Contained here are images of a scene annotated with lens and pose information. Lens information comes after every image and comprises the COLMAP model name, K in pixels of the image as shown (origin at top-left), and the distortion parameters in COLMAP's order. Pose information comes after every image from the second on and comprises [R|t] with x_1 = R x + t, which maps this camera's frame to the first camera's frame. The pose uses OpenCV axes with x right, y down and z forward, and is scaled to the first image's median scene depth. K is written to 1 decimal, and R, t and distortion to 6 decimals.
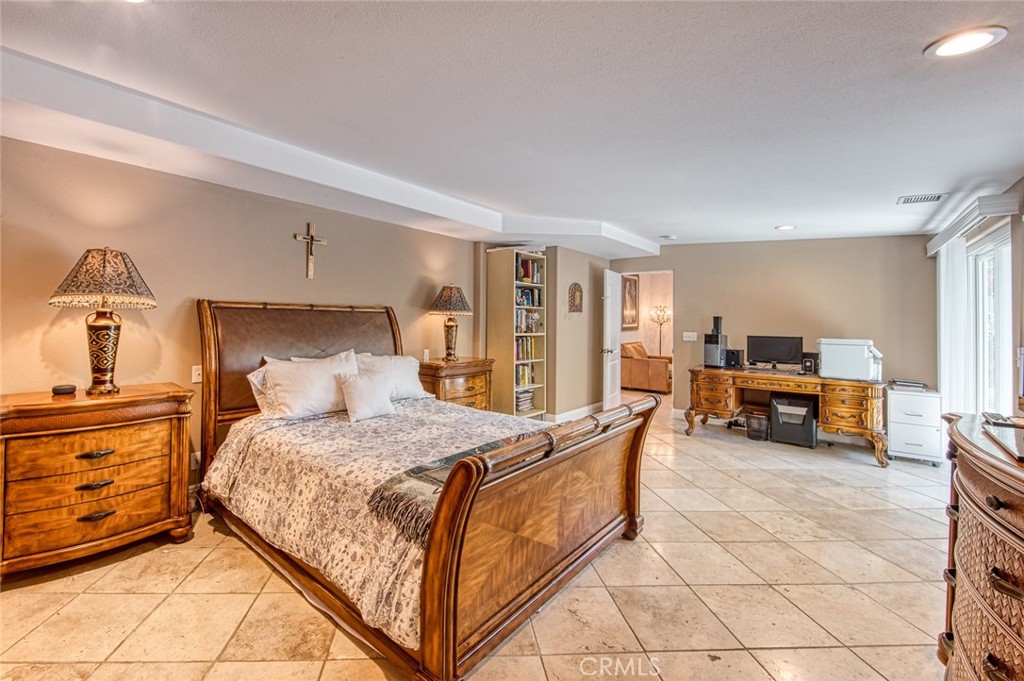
lens RADIAL K [[411.8, 0, 507.2], [0, 411.8, 304.9], [0, 0, 1]] dist [0.104038, -0.000010]
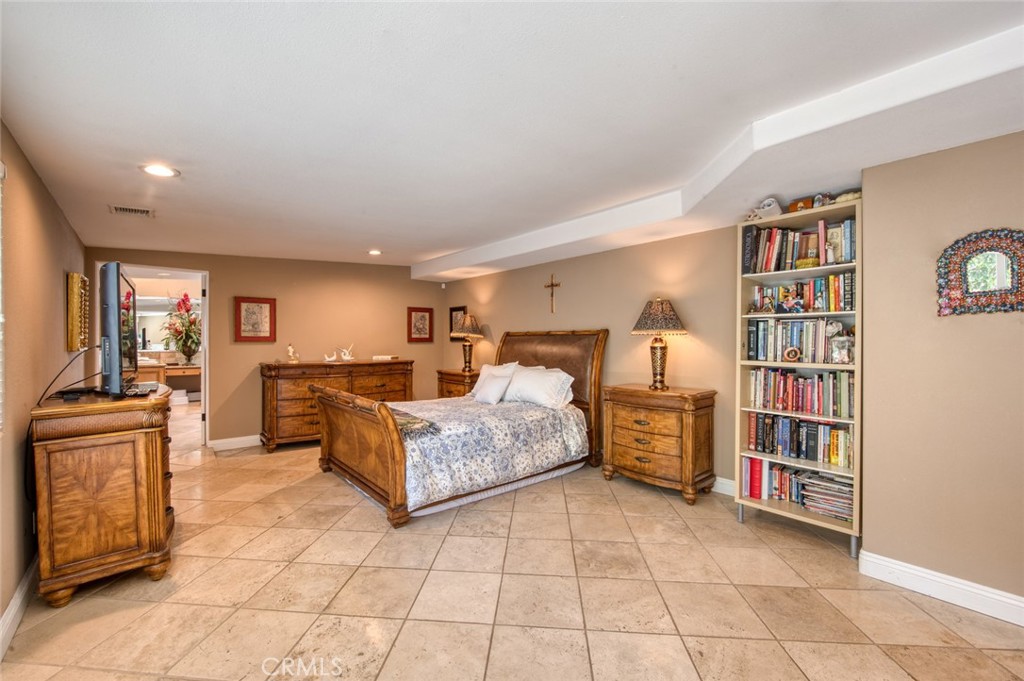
lens RADIAL K [[418.8, 0, 512.0], [0, 418.8, 340.5], [0, 0, 1]] dist [-0.000256, -0.000089]
pose [[-0.180125, -0.016483, -0.983506, 0.753151], [0.037715, 0.999009, -0.023651, 0.045091], [0.982921, -0.041353, -0.179324, 0.855374]]
